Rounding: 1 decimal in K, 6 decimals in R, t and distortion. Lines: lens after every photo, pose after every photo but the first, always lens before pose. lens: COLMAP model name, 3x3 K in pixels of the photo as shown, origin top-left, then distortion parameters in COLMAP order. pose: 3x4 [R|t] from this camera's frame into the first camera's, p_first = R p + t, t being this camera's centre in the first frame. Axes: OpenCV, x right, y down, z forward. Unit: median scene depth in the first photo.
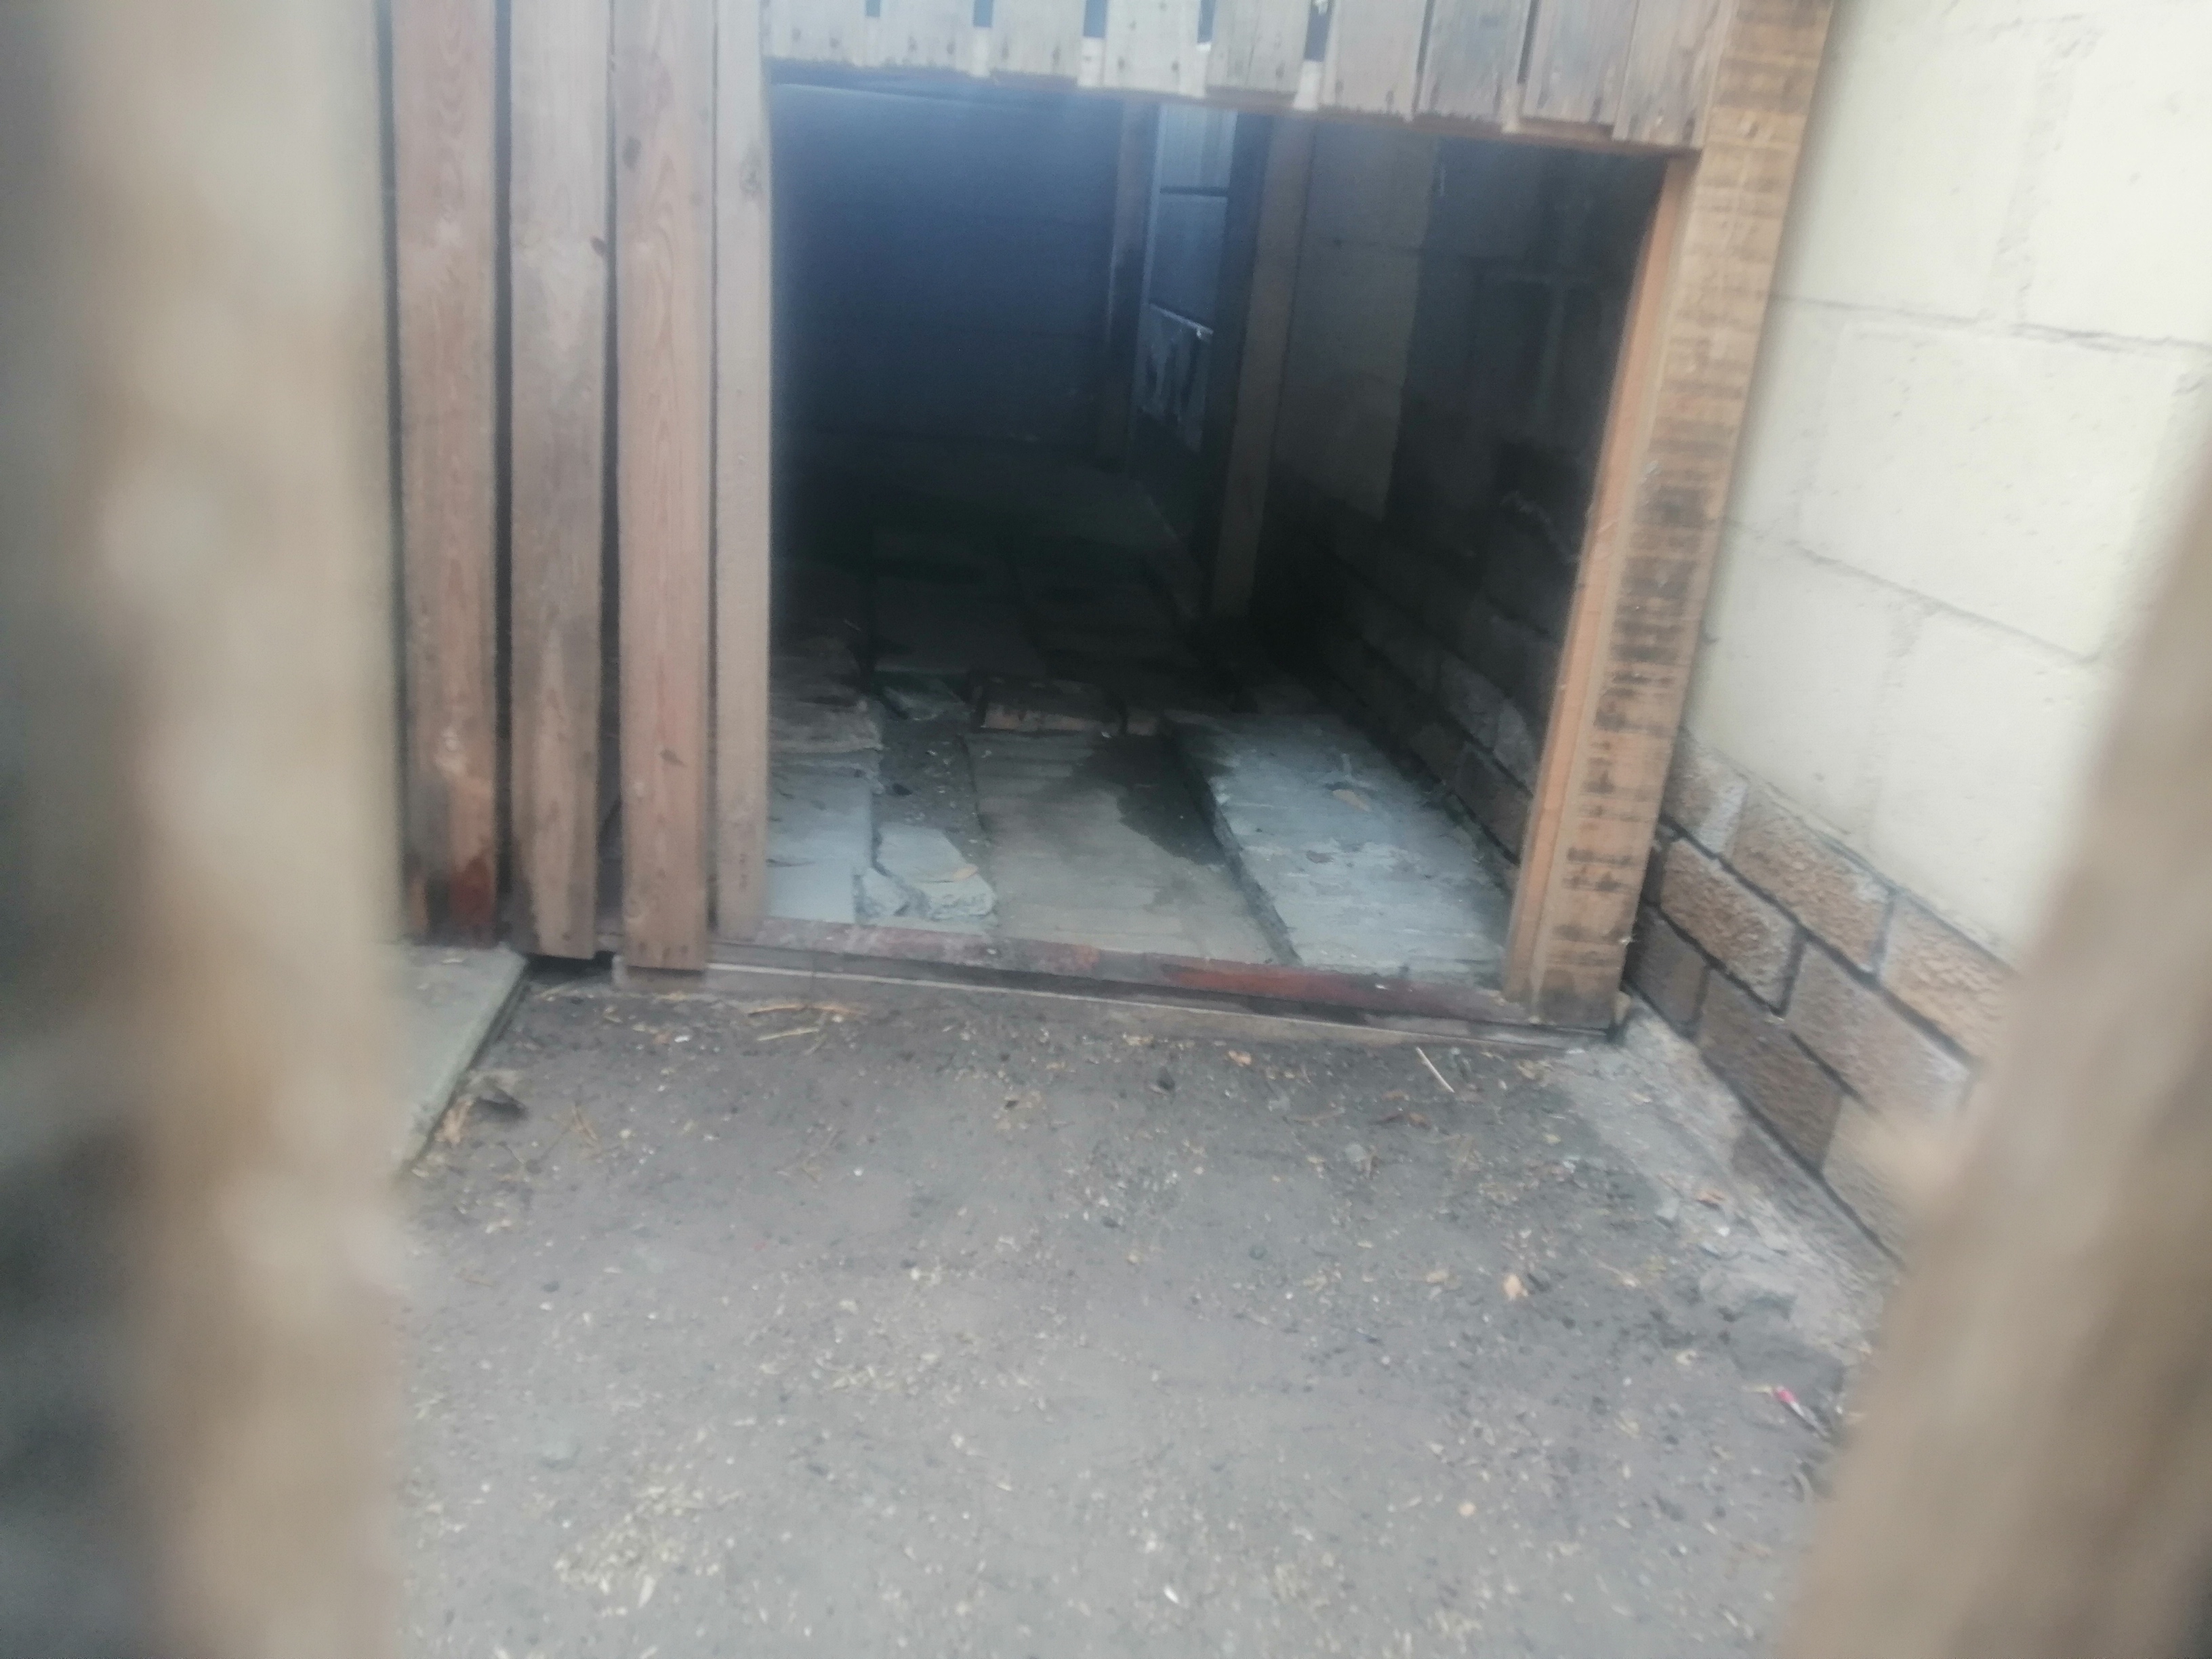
lens RADIAL K [[1680.8, 0, 1103.7], [0, 1680.8, 810.0], [0, 0, 1]] dist [-0.039101, 0.074135]
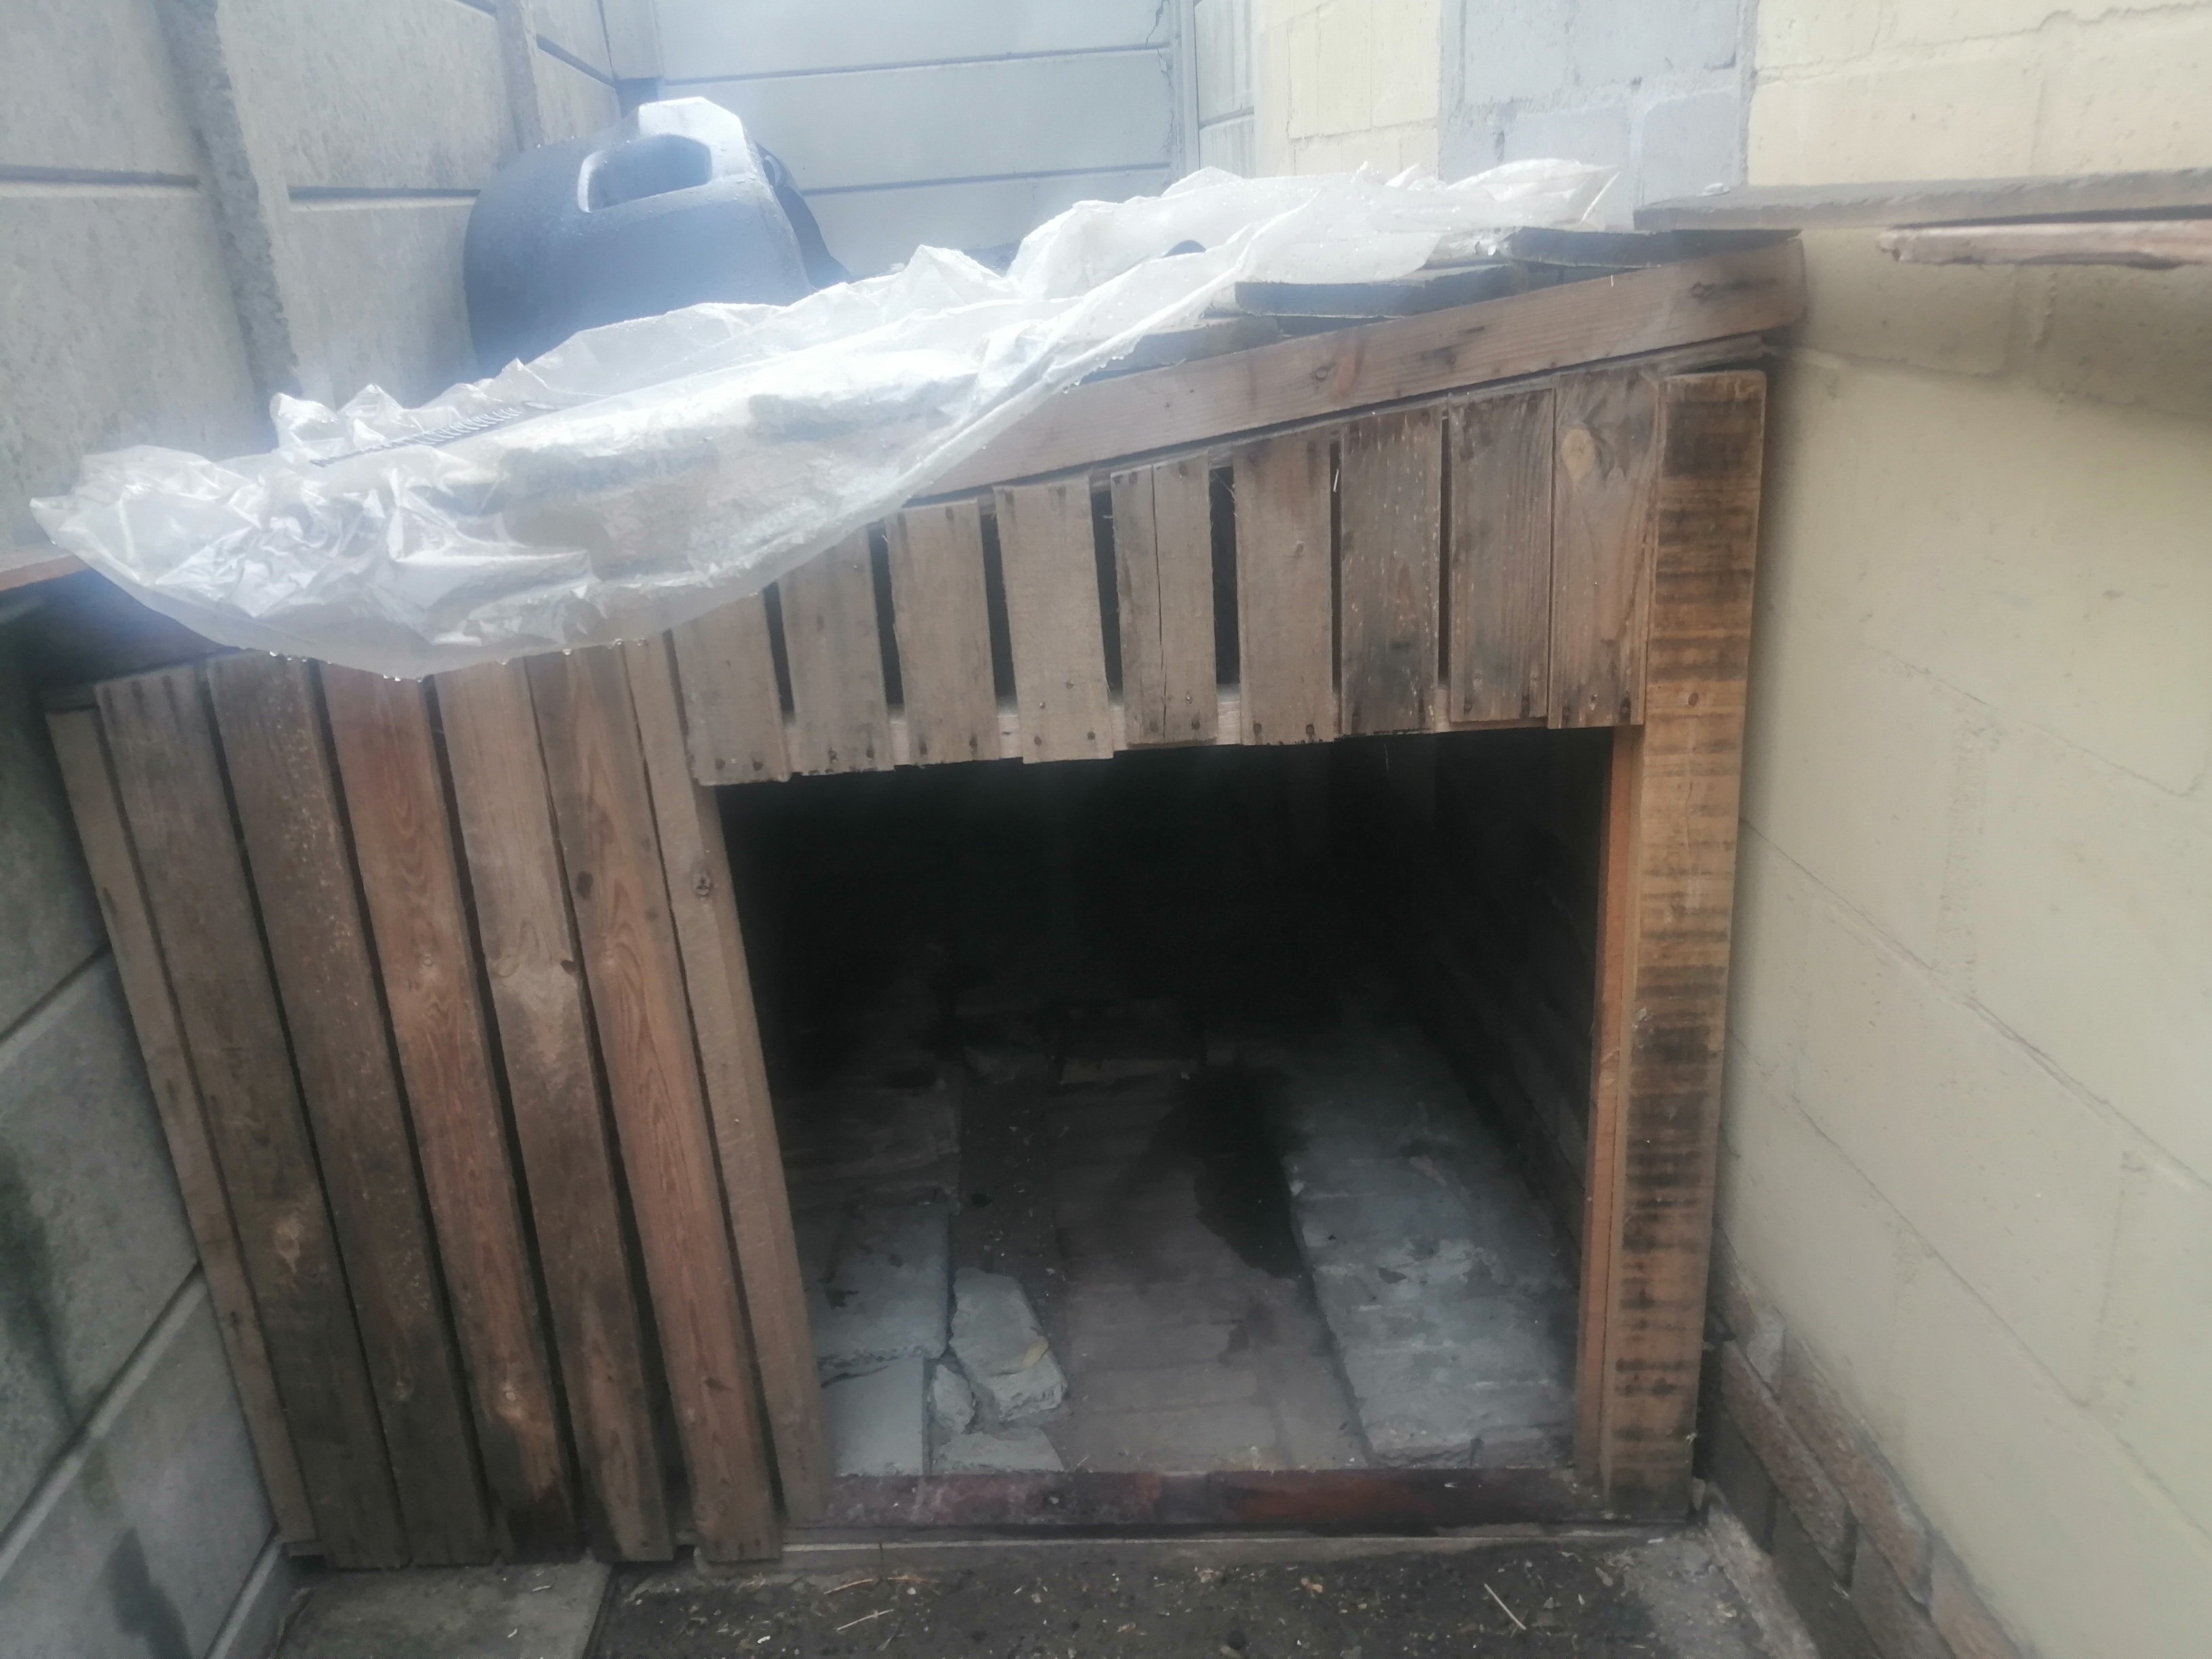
lens RADIAL K [[1708.4, 0, 1104.4], [0, 1708.4, 803.3], [0, 0, 1]] dist [-0.039887, 0.072552]
pose [[0.986185, -0.129108, -0.103777, 0.132182], [0.130156, 0.991488, 0.003356, -0.354856], [0.102460, -0.016816, 0.994595, -0.012356]]
